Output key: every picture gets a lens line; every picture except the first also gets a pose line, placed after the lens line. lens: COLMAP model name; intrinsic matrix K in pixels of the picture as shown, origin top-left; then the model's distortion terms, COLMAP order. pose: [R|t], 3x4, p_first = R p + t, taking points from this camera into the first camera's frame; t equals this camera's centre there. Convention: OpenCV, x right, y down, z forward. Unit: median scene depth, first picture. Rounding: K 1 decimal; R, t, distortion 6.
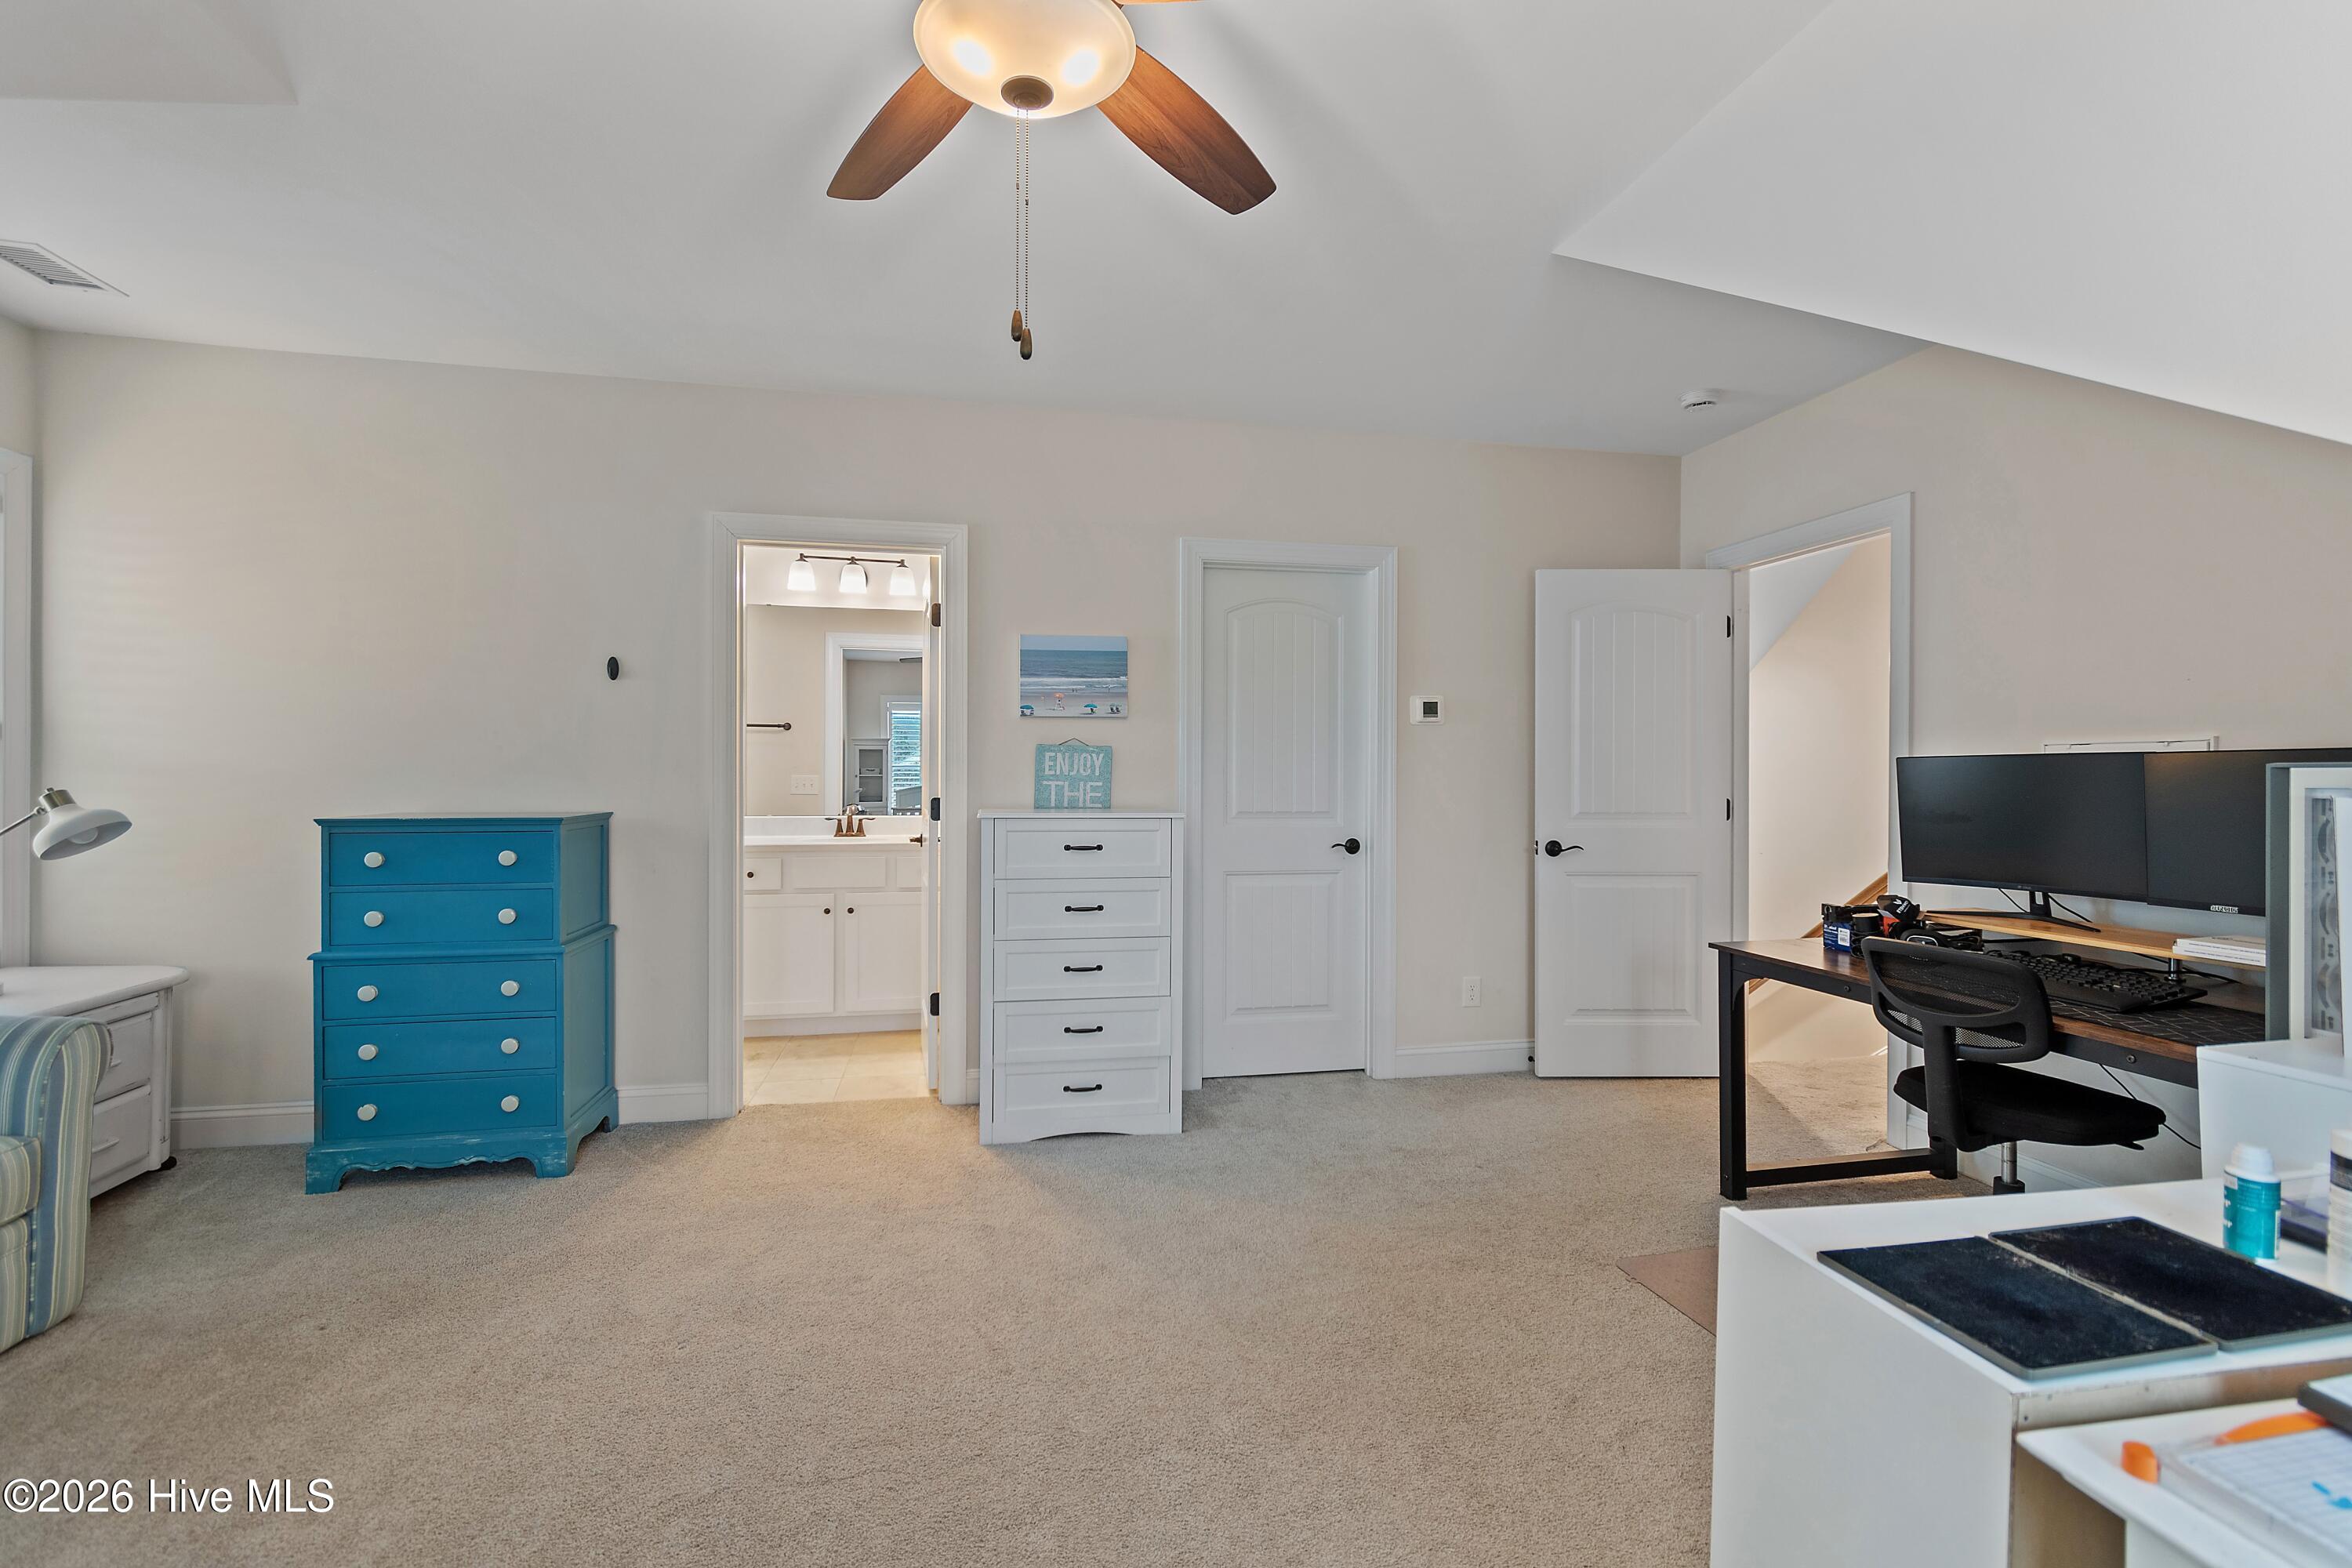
lens RADIAL K [[1033.5, 0, 1174.7], [0, 1033.5, 779.0], [0, 0, 1]] dist [0.002126, -0.000953]
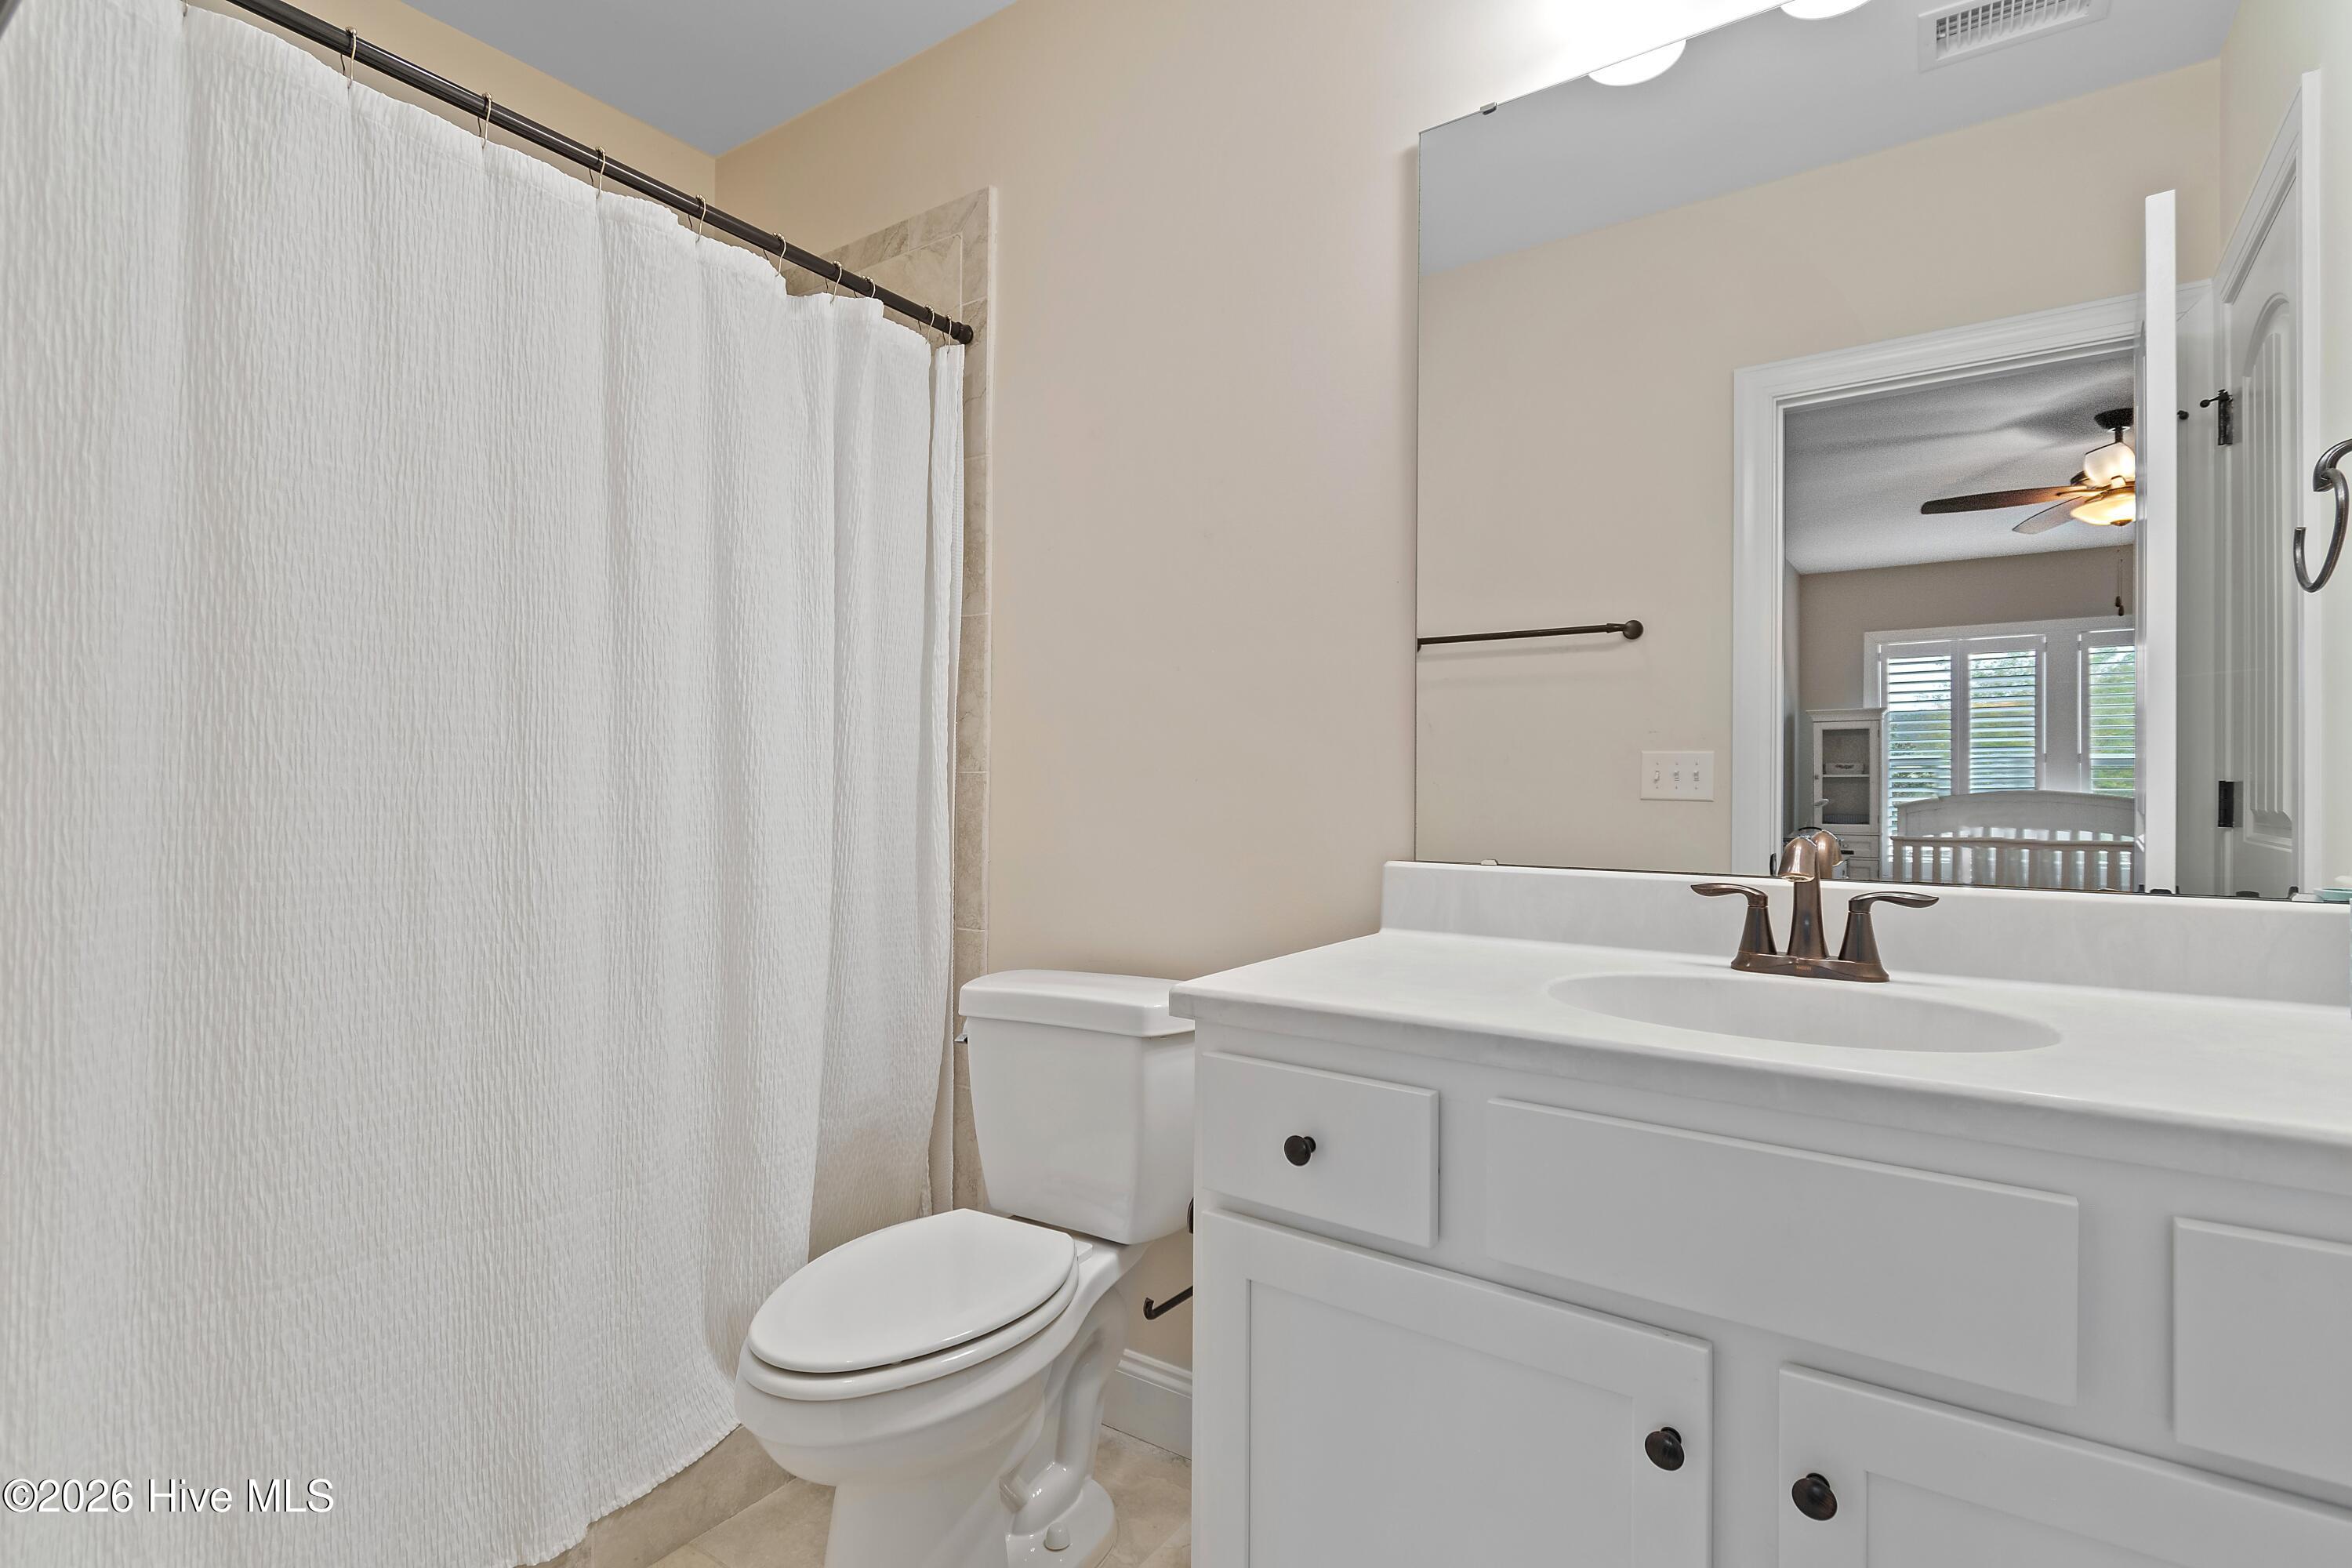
lens RADIAL K [[1087.8, 0, 1179.9], [0, 1087.8, 782.9], [0, 0, 1]] dist [-0.006438, -0.000504]
pose [[0.677898, -0.007673, -0.735116, -0.231514], [-0.001803, 0.999925, -0.012099, 0.017422], [0.735154, 0.009527, 0.677833, 0.734470]]
